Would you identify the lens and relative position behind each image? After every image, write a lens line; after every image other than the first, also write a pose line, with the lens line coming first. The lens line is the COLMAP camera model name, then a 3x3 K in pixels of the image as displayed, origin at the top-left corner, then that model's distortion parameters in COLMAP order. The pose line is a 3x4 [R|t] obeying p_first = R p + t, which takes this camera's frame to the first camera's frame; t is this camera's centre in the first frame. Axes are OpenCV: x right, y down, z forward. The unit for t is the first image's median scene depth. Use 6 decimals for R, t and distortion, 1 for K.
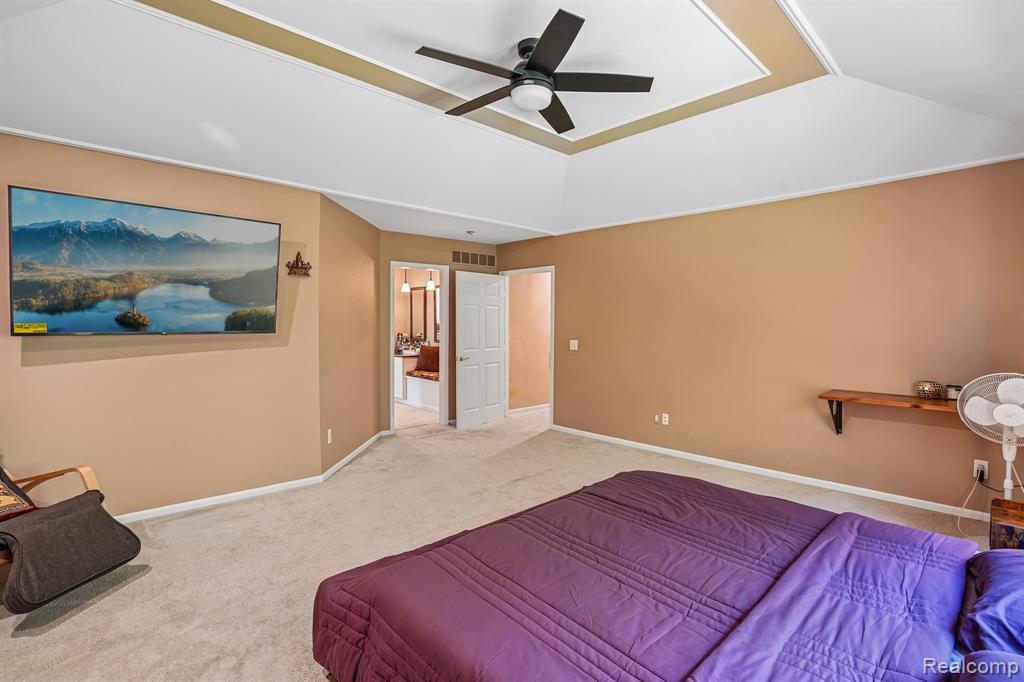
lens RADIAL K [[484.8, 0, 514.4], [0, 484.8, 336.8], [0, 0, 1]] dist [-0.003657, -0.000079]
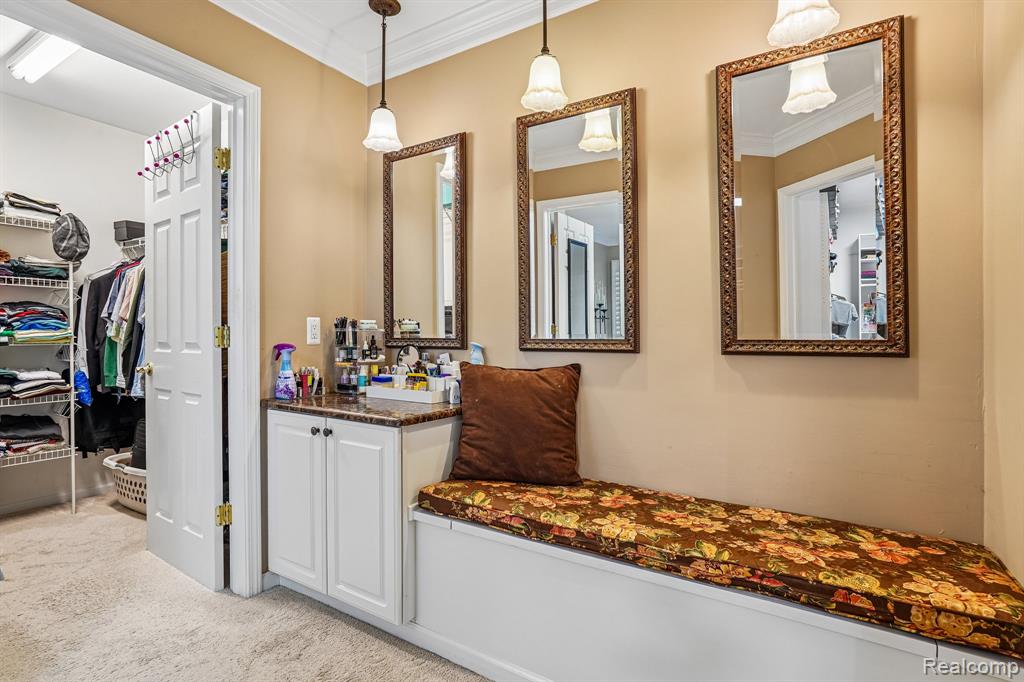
lens RADIAL K [[484.8, 0, 509.6], [0, 484.8, 339.2], [0, 0, 1]] dist [-0.003657, -0.000079]
pose [[0.964324, -0.005314, 0.264671, -0.227552], [0.010315, 0.999794, -0.017507, 0.009404], [-0.264523, 0.019613, 0.964180, 0.750160]]
